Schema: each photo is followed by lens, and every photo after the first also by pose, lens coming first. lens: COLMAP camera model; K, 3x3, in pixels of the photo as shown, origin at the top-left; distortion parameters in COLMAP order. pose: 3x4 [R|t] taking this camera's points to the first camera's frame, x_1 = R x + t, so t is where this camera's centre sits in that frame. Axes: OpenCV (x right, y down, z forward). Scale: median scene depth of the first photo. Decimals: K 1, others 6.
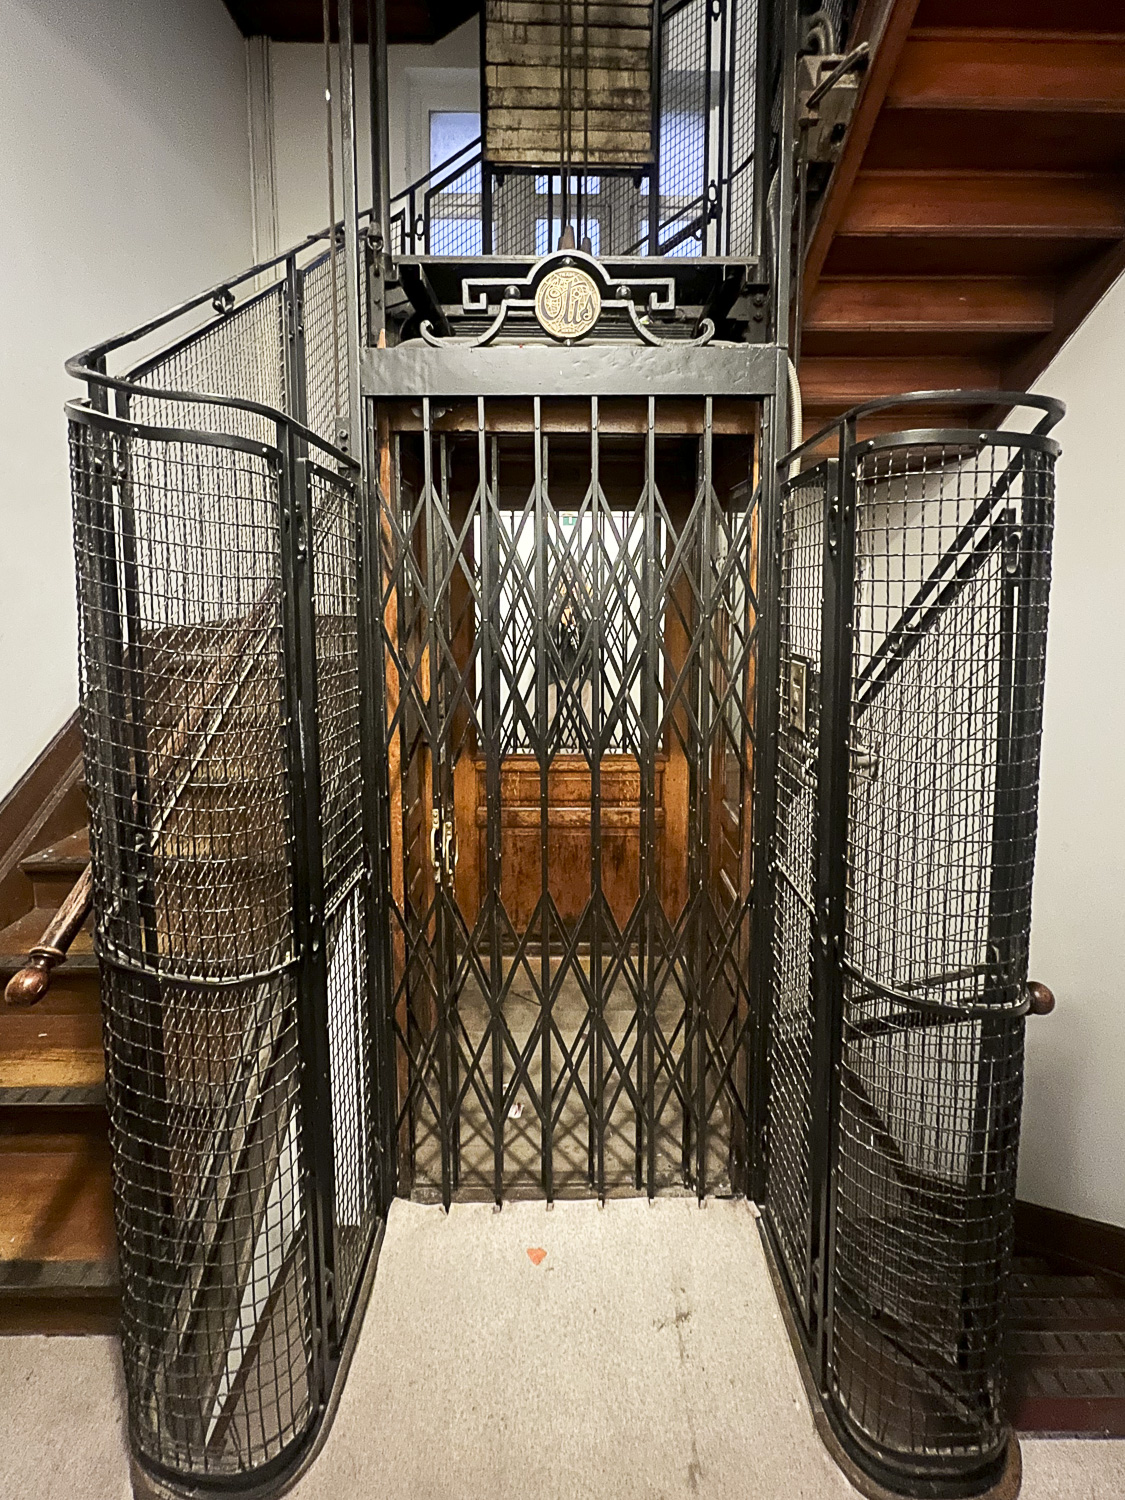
lens RADIAL K [[822.8, 0, 562.5], [0, 822.8, 750.0], [0, 0, 1]] dist [-0.002930, 0.000676]
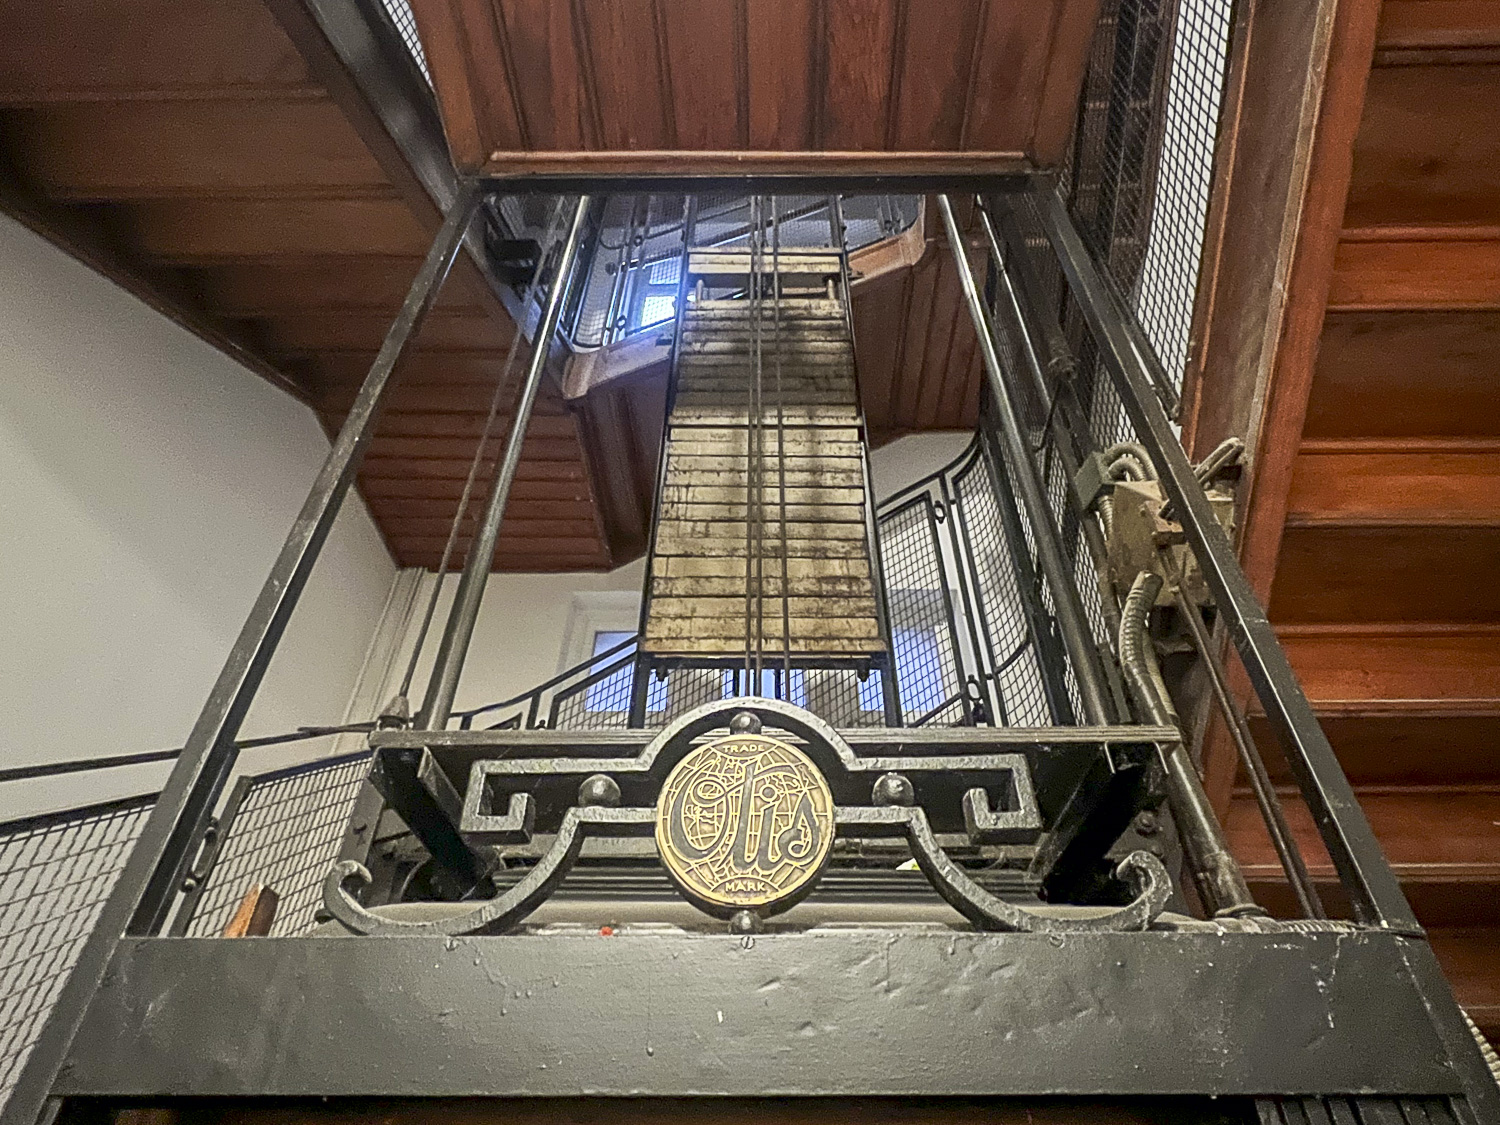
lens RADIAL K [[865.8, 0, 750.0], [0, 865.8, 562.5], [0, 0, 1]] dist [-0.003851, 0.000150]
pose [[0.999788, -0.009911, -0.018066, 0.011778], [-0.006549, 0.678473, -0.734596, -0.233447], [0.019538, 0.734559, 0.678264, 0.454837]]
